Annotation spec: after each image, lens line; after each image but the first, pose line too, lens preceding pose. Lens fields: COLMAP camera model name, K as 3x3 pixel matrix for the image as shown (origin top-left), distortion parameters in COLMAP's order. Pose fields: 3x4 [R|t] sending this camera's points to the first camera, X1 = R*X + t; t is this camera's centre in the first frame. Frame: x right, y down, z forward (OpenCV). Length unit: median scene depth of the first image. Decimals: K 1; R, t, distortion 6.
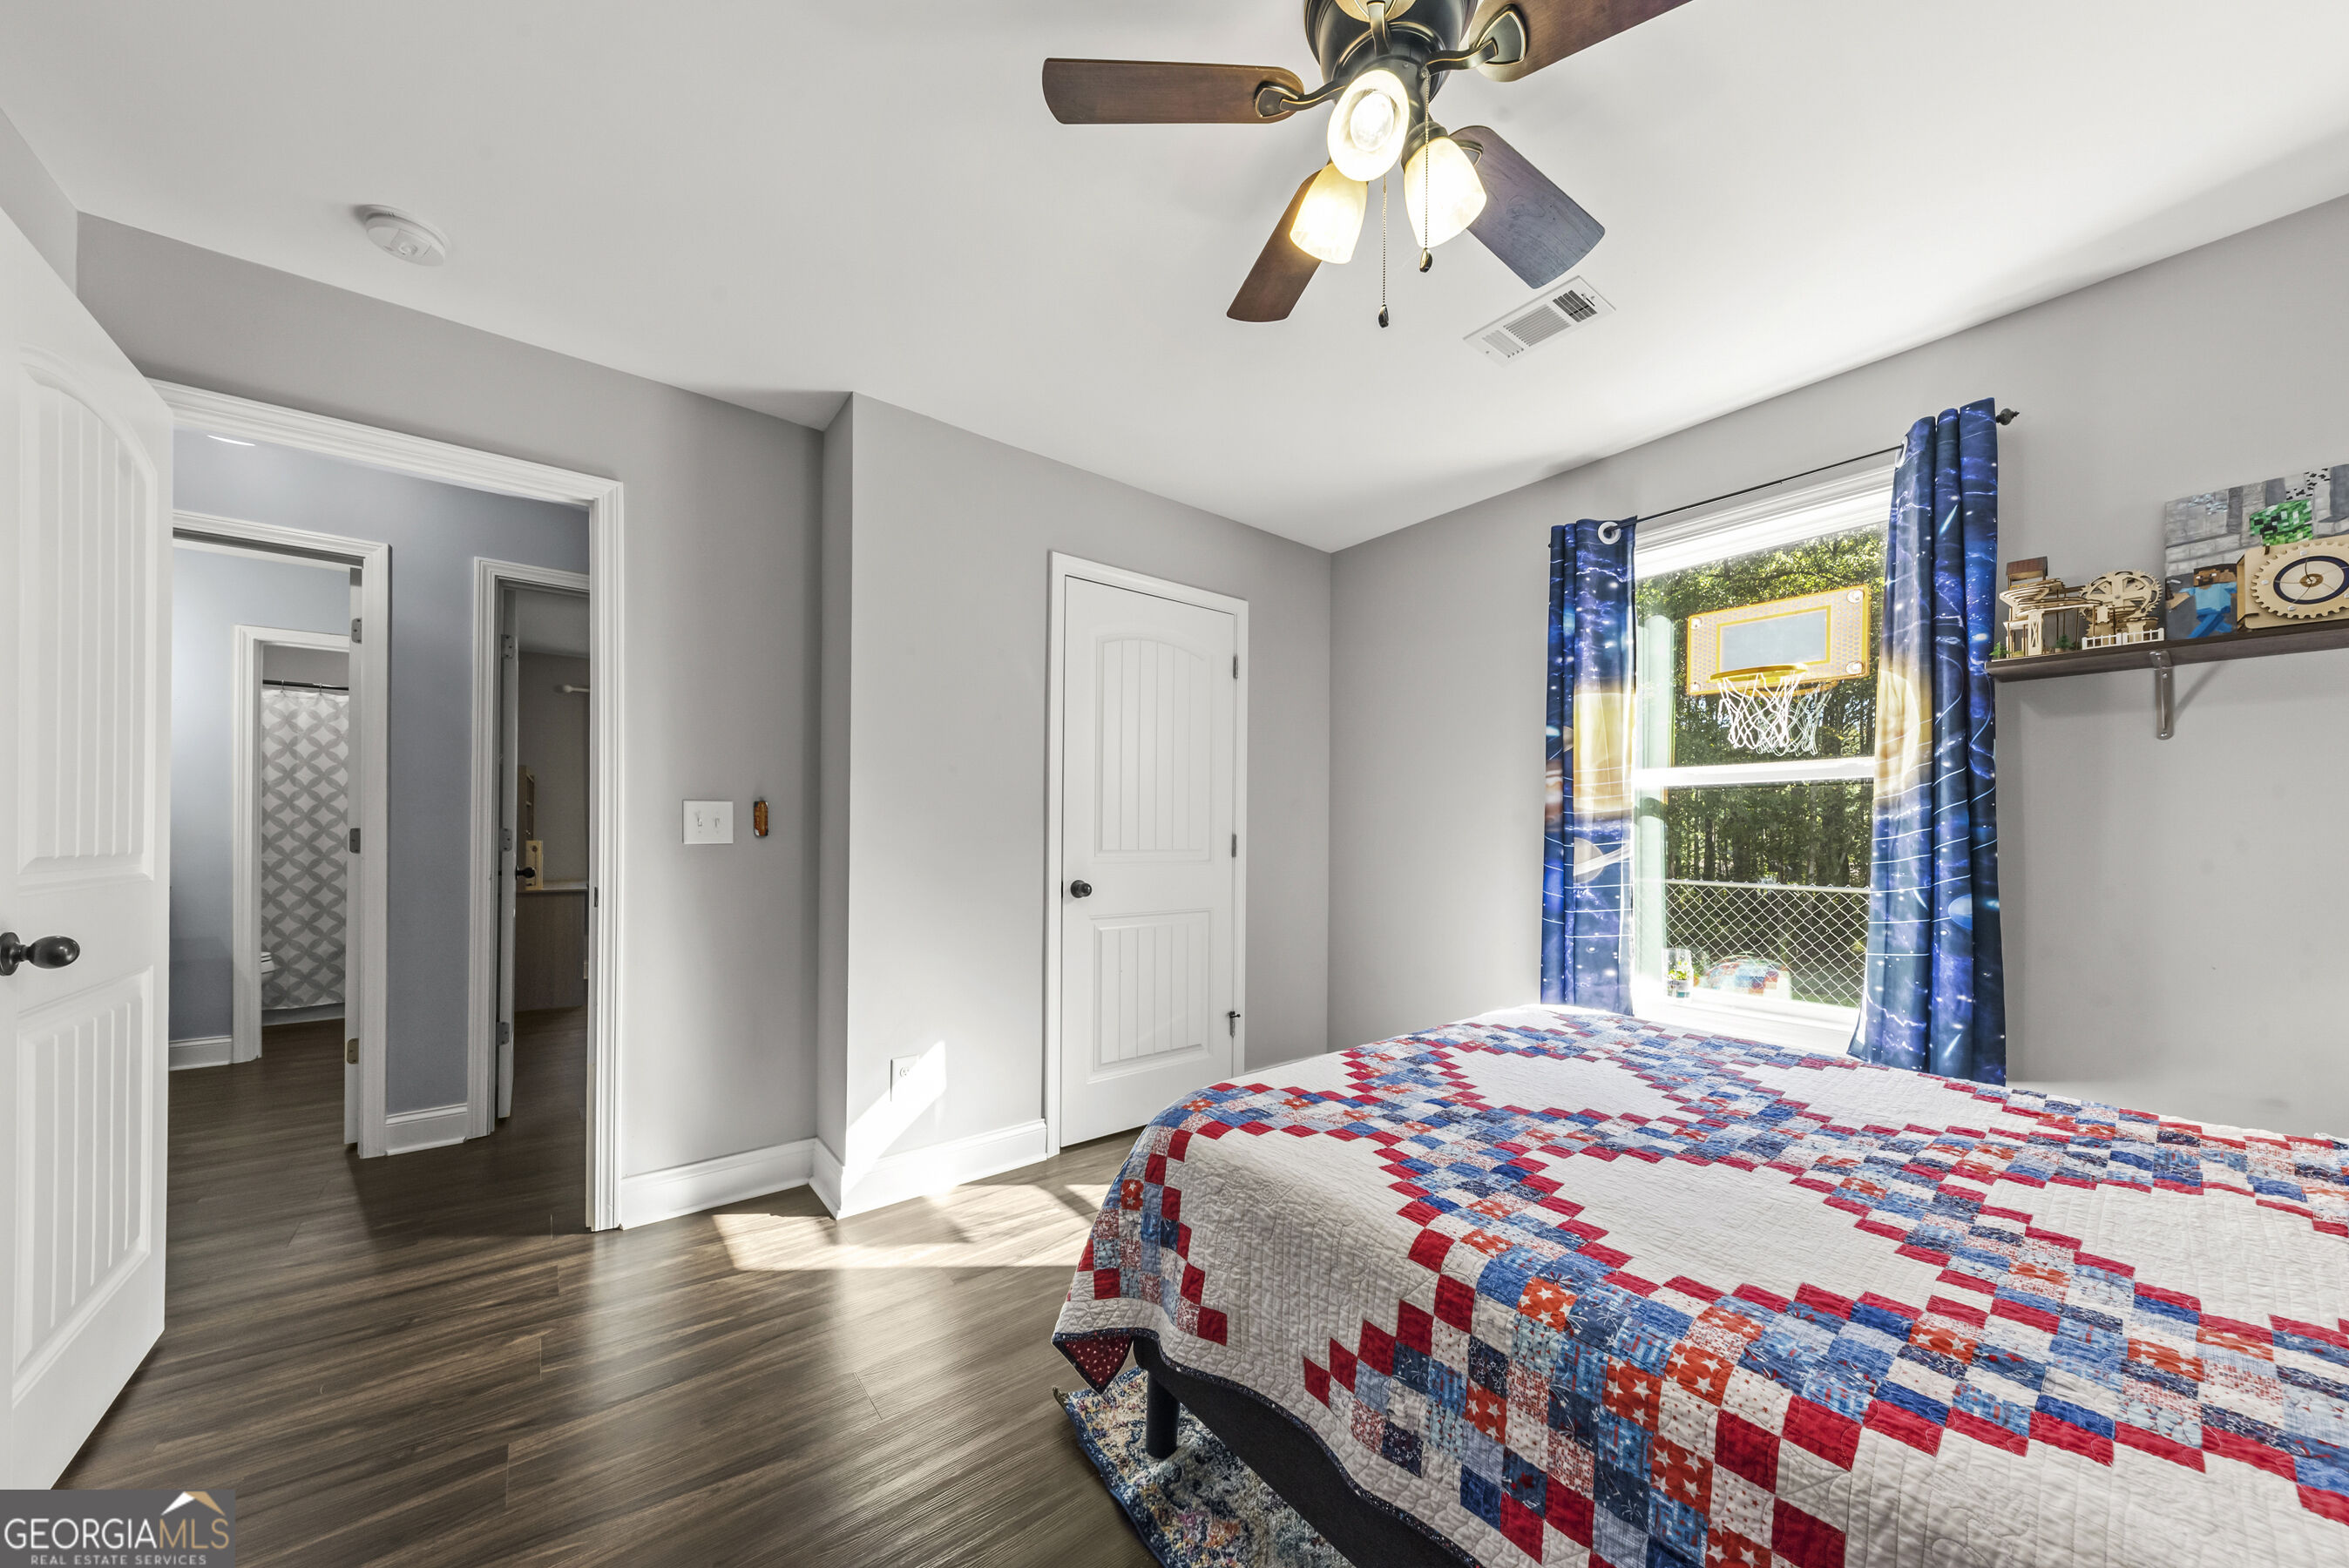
lens RADIAL K [[805.8, 0, 1146.0], [0, 805.8, 810.7], [0, 0, 1]] dist [0.000612, 0.000309]
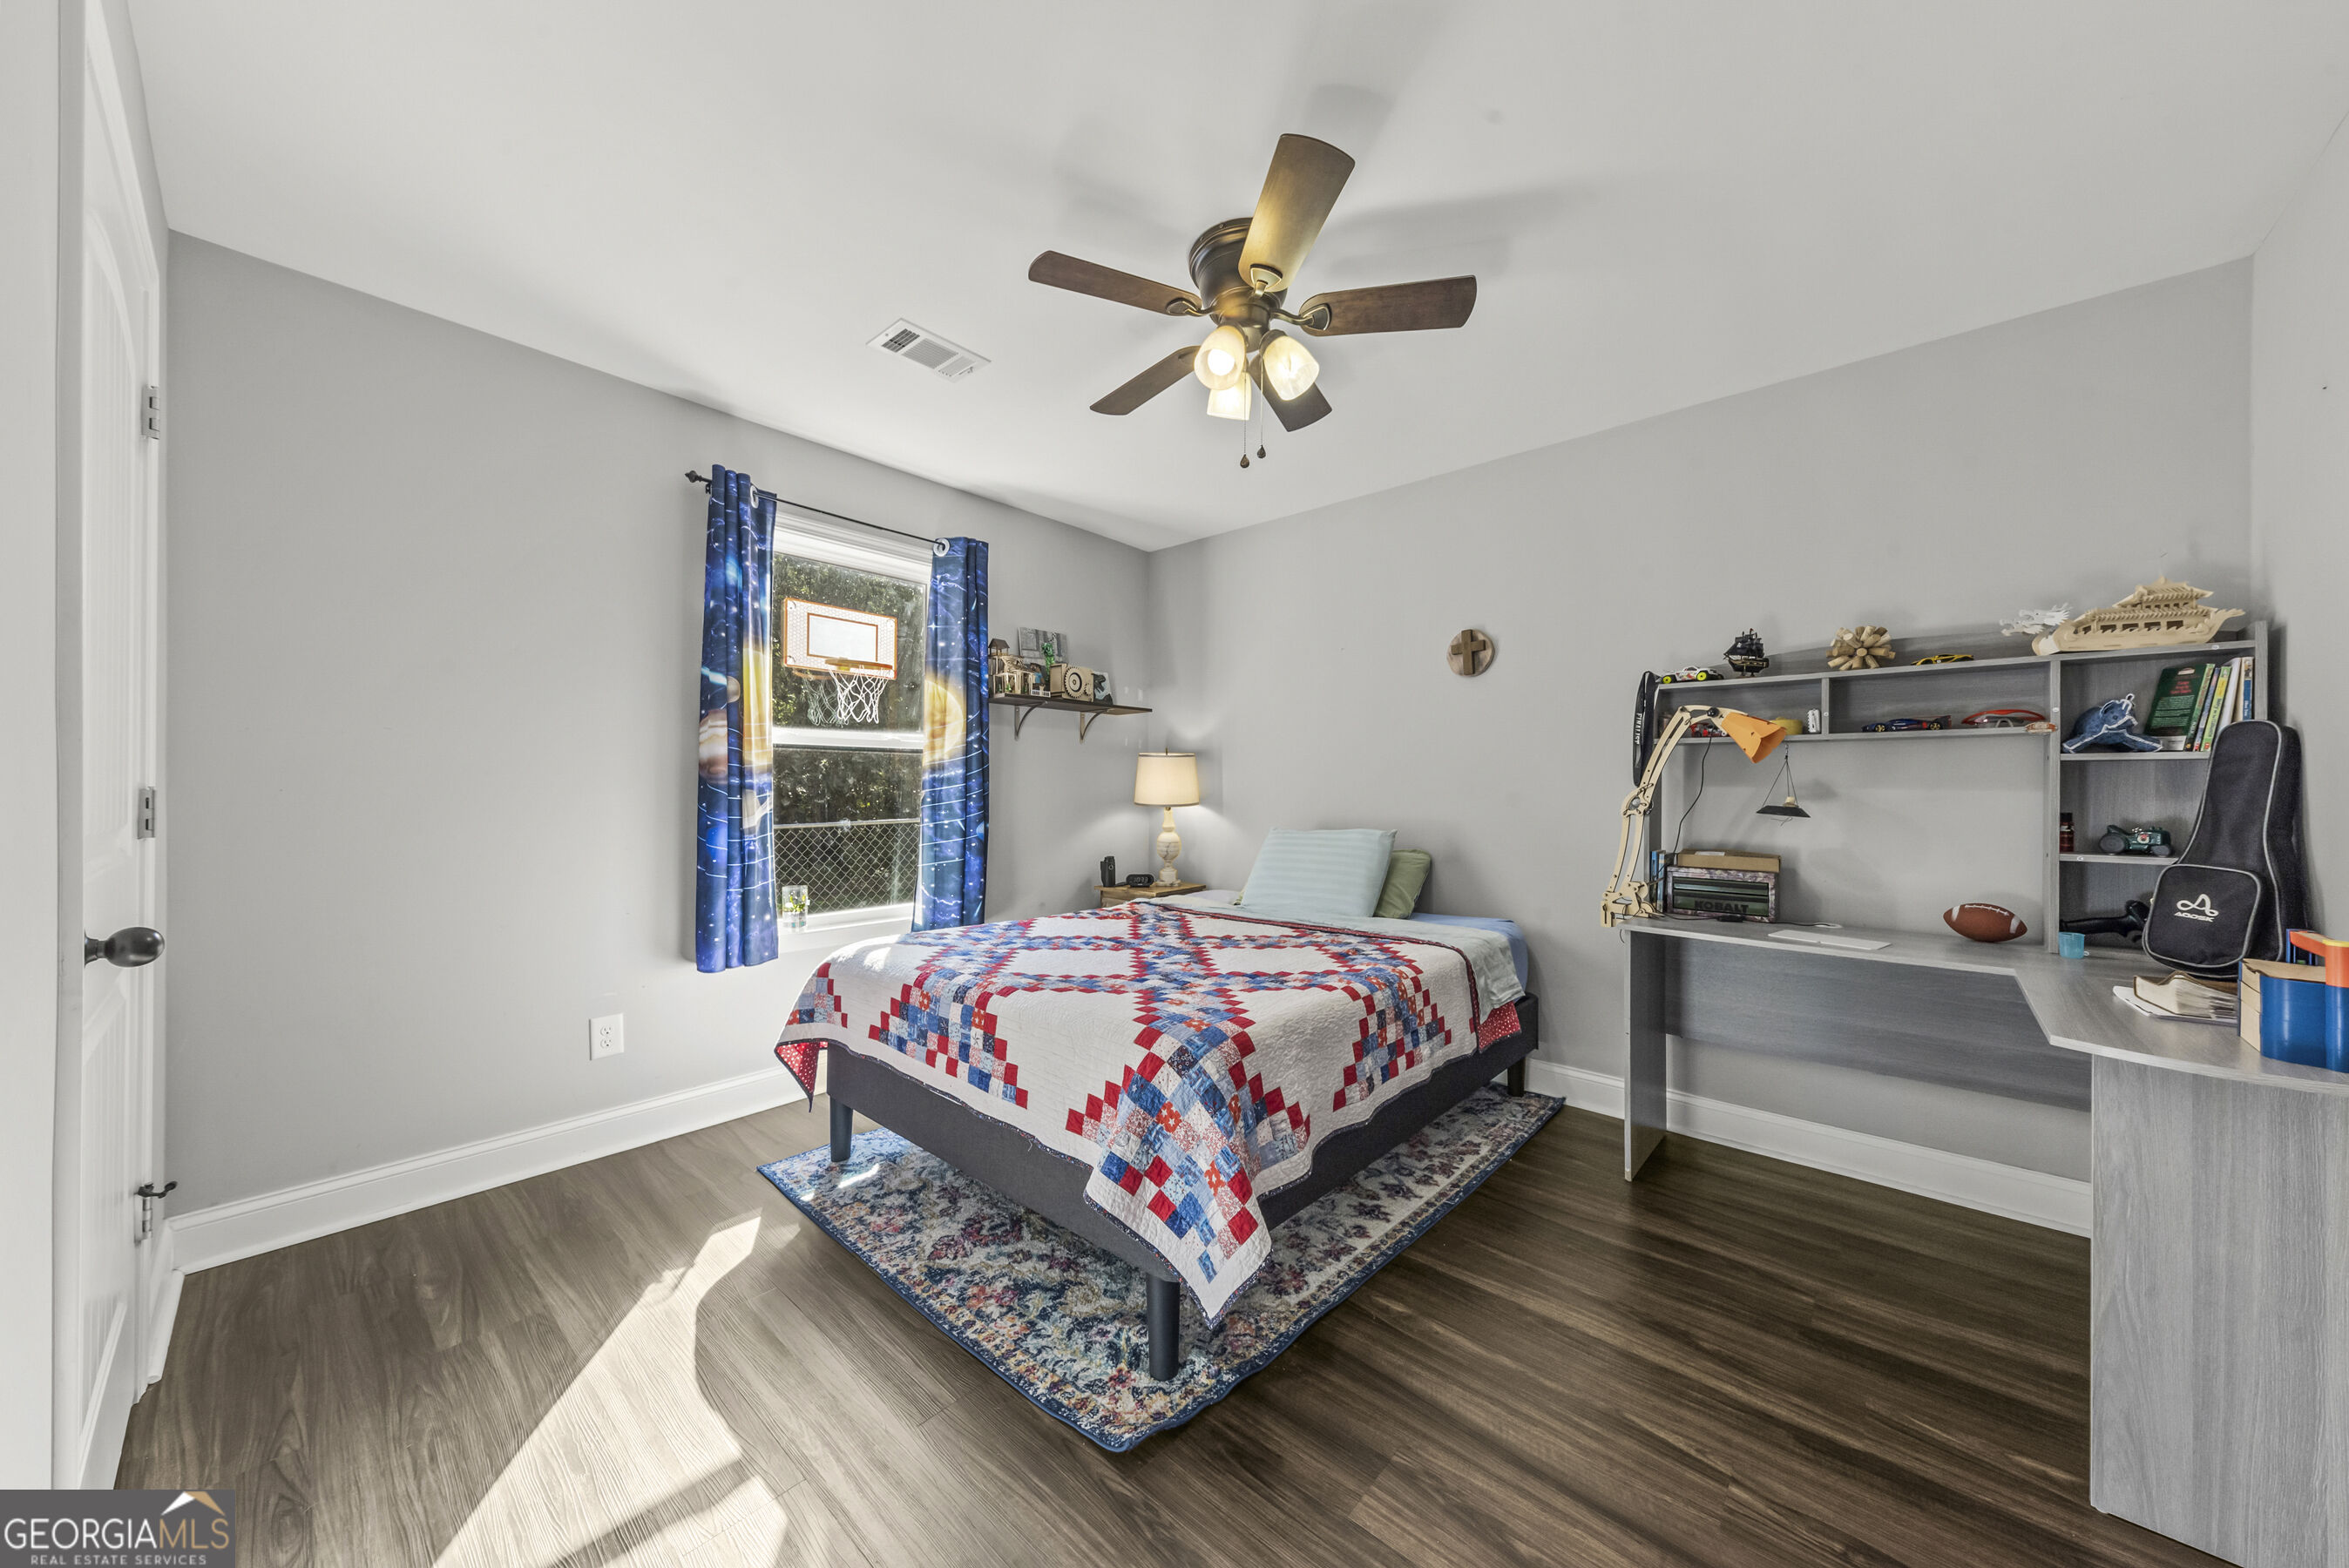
lens RADIAL K [[822.3, 0, 1174.3], [0, 822.3, 768.6], [0, 0, 1]] dist [0.013256, -0.004073]
pose [[-0.216831, 0.015279, 0.976090, -0.788740], [-0.033531, 0.999171, -0.023089, 0.016212], [-0.975633, -0.037736, -0.216139, 0.936069]]
